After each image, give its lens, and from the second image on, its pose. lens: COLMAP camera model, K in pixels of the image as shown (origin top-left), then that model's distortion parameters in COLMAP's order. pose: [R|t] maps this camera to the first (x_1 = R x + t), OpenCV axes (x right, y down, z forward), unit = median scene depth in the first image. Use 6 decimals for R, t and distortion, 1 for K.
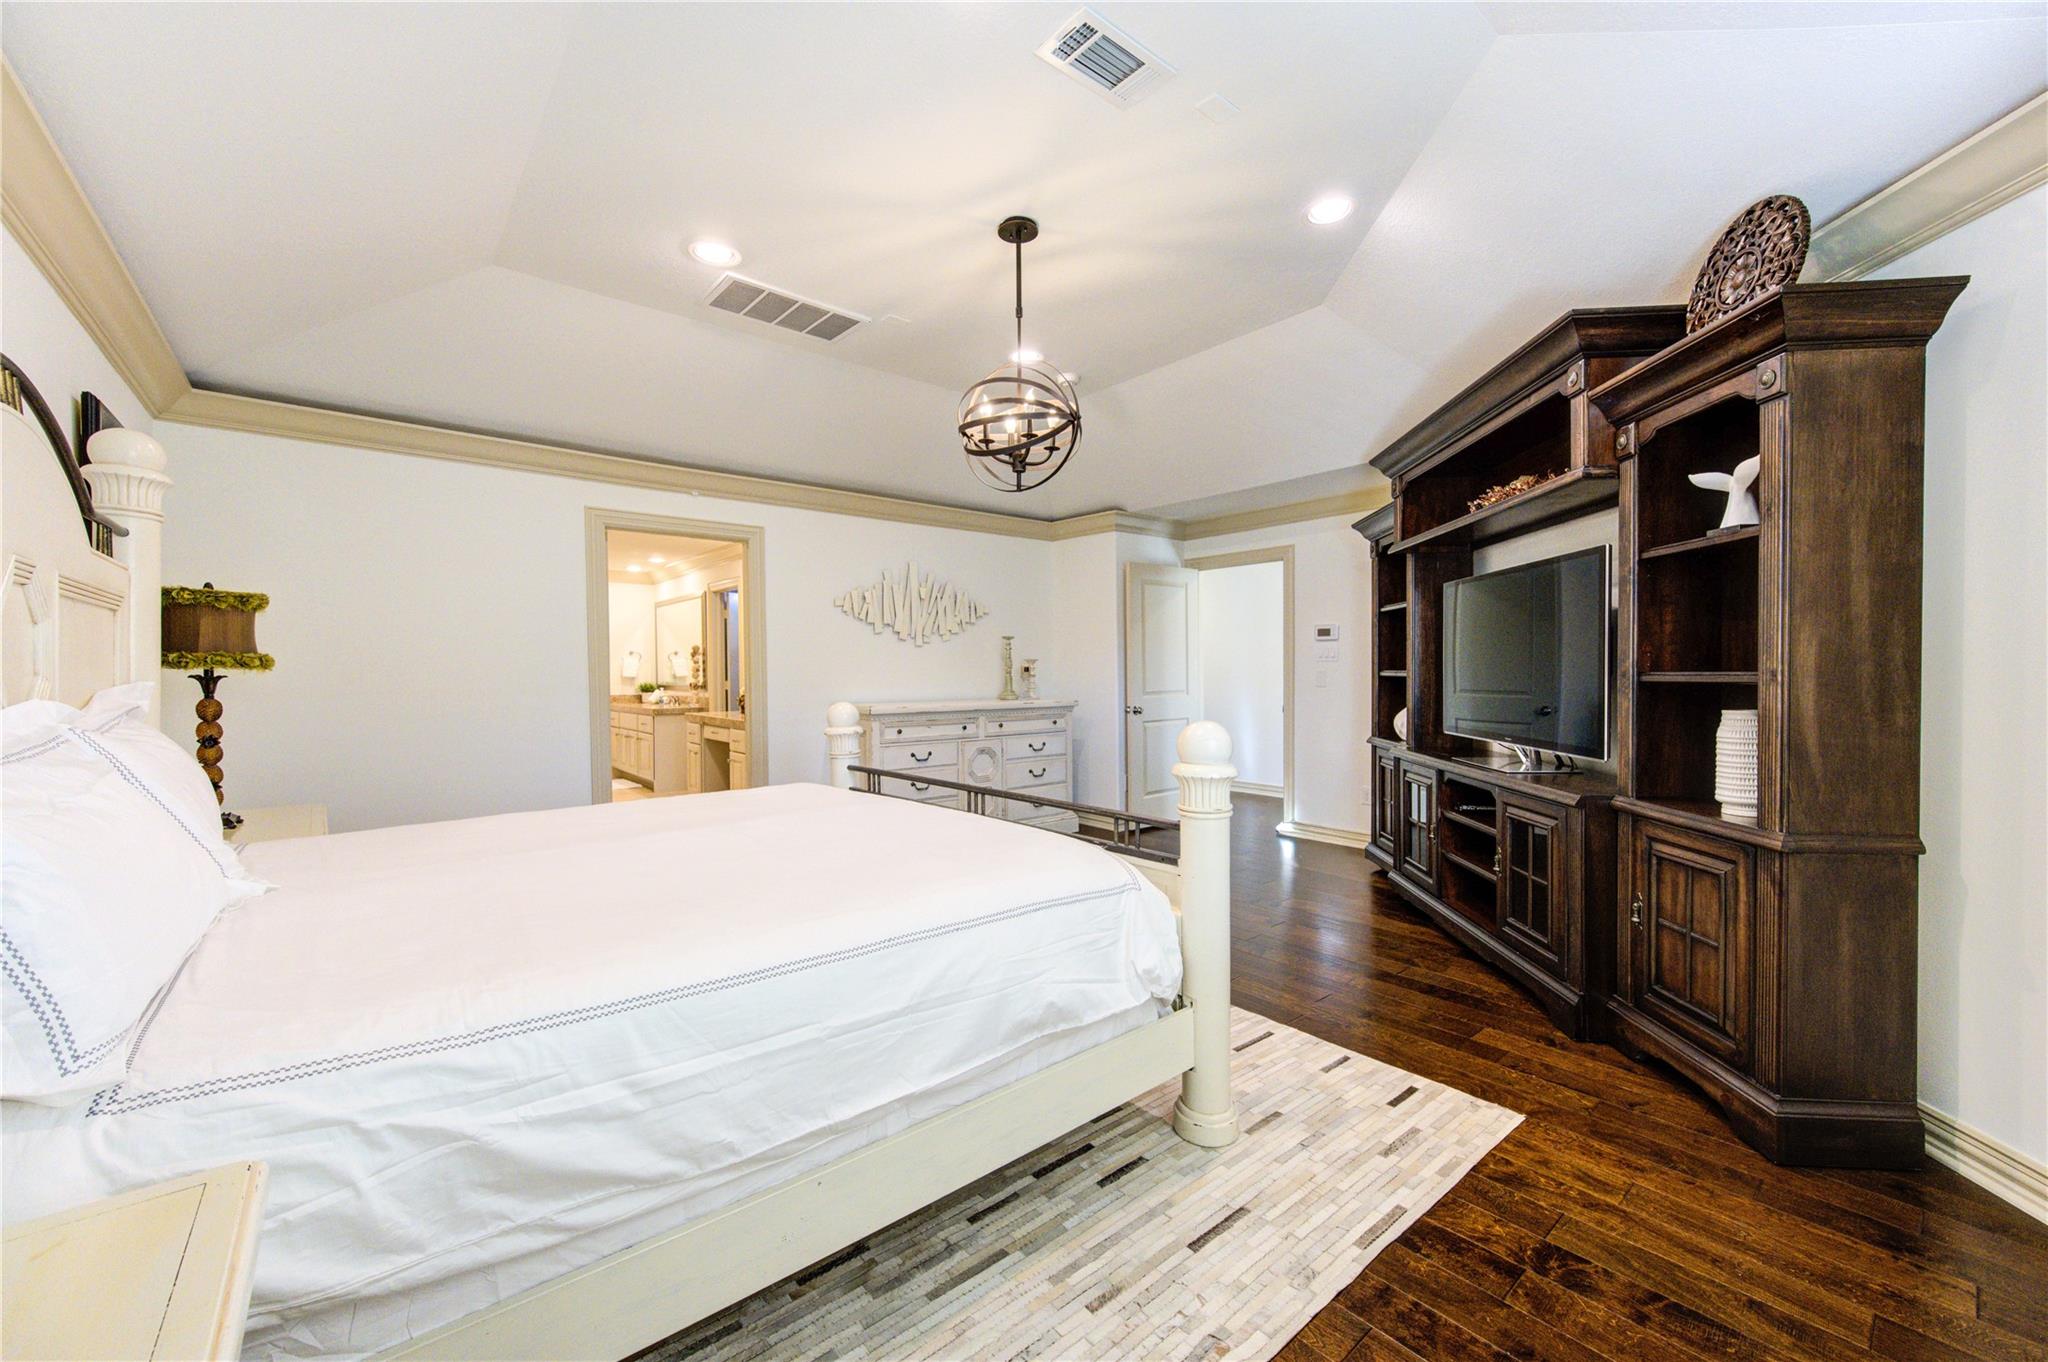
lens RADIAL K [[799.8, 0, 1023.5], [0, 799.8, 683.9], [0, 0, 1]] dist [0.002138, -0.000541]
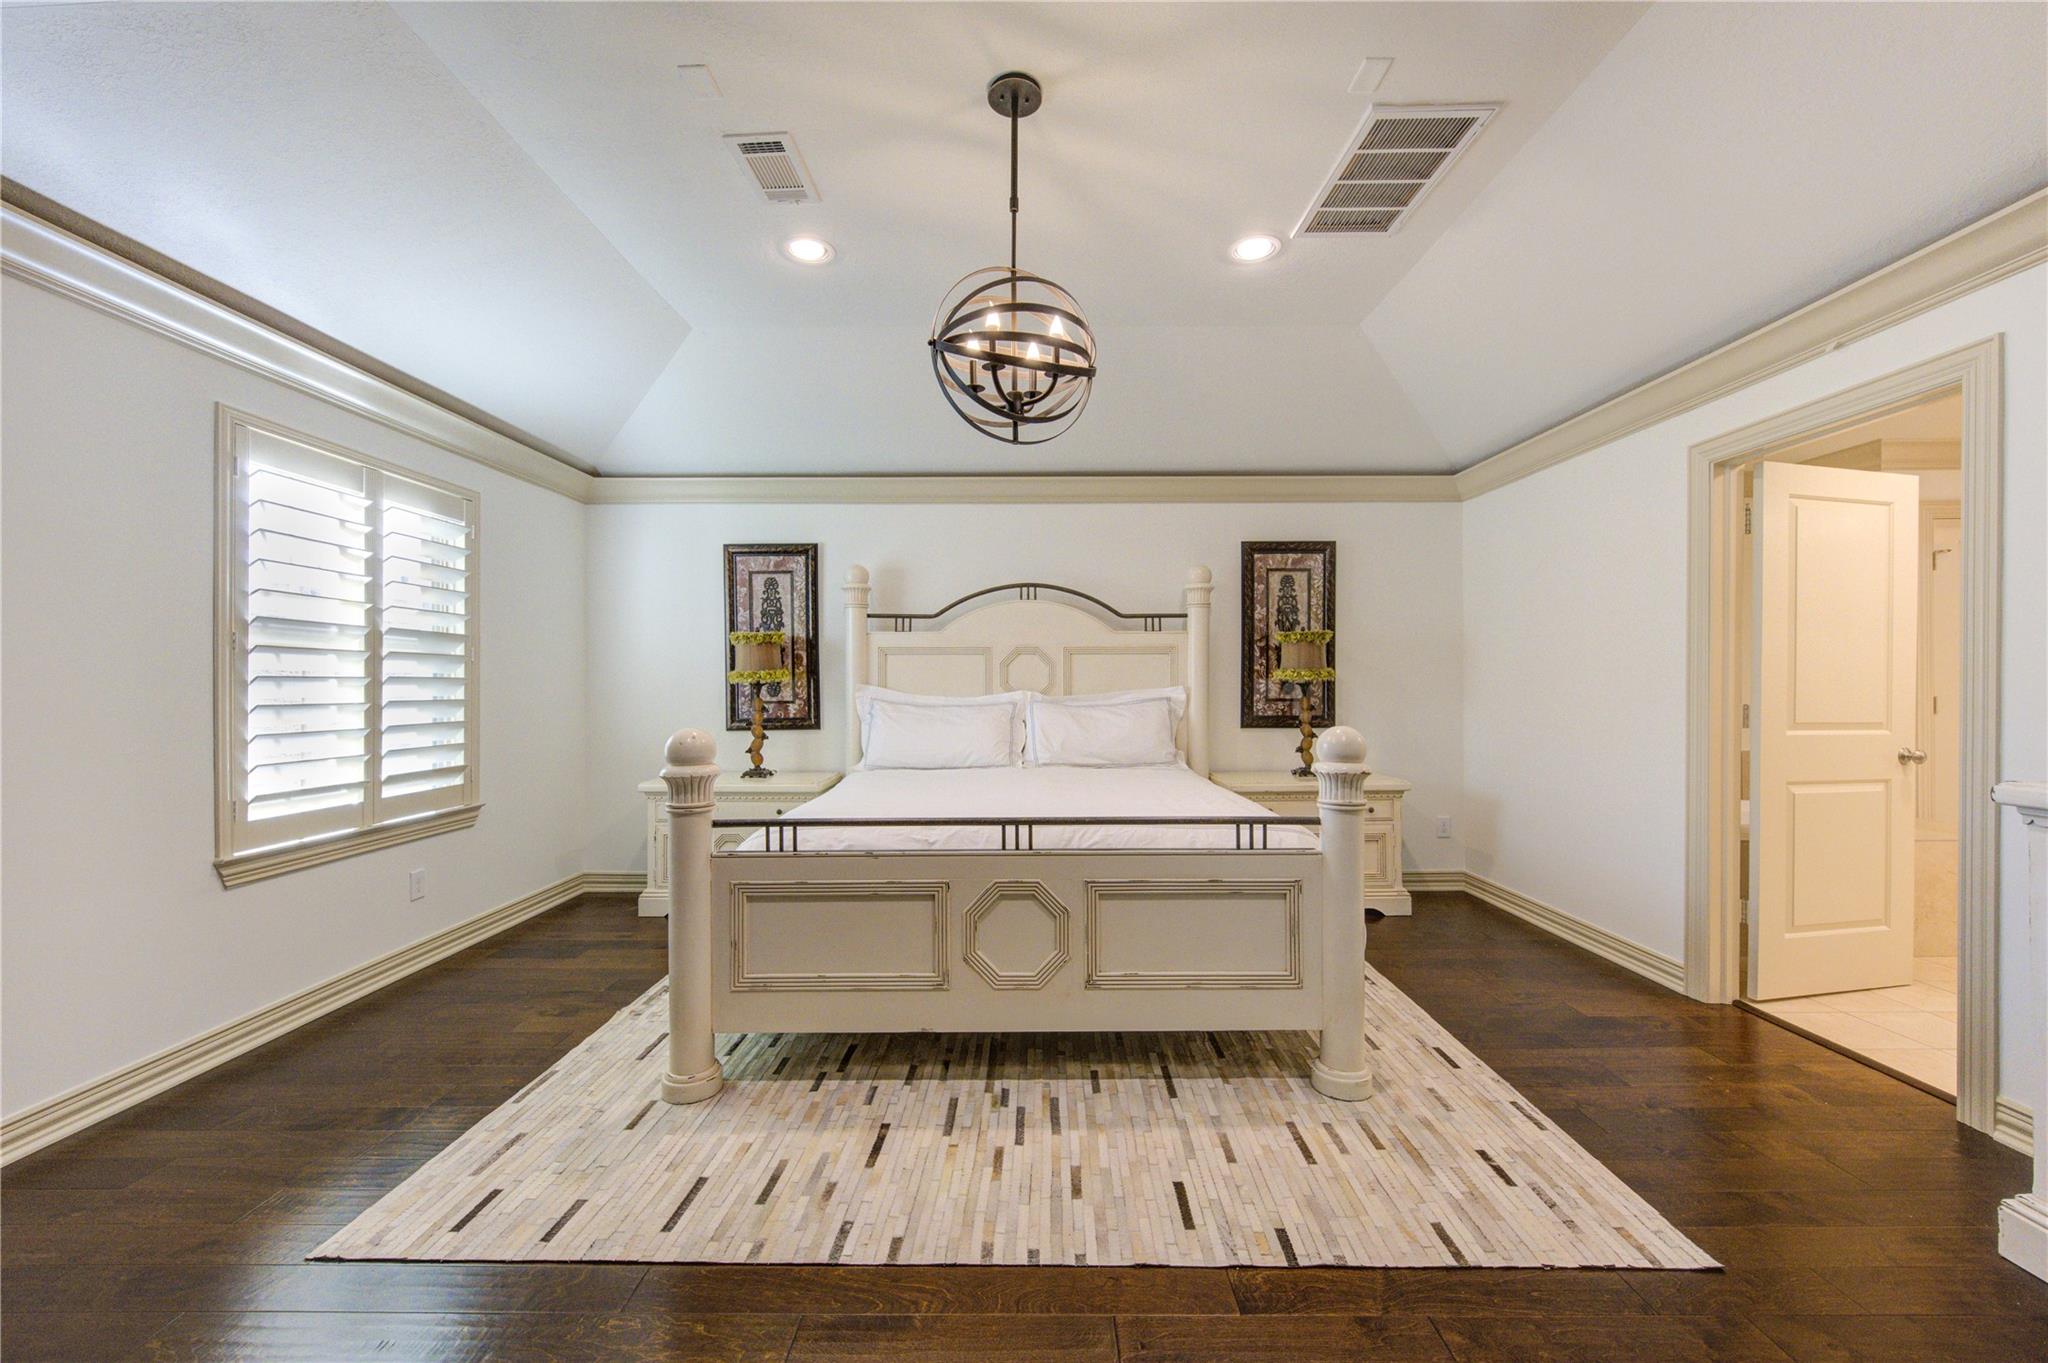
lens RADIAL K [[799.8, 0, 1023.5], [0, 799.8, 684.4], [0, 0, 1]] dist [0.002138, -0.000541]
pose [[-0.646415, 0.008967, -0.762933, 0.659101], [-0.008205, 0.999791, 0.018703, -0.034020], [0.762942, 0.018350, -0.646206, 1.747554]]
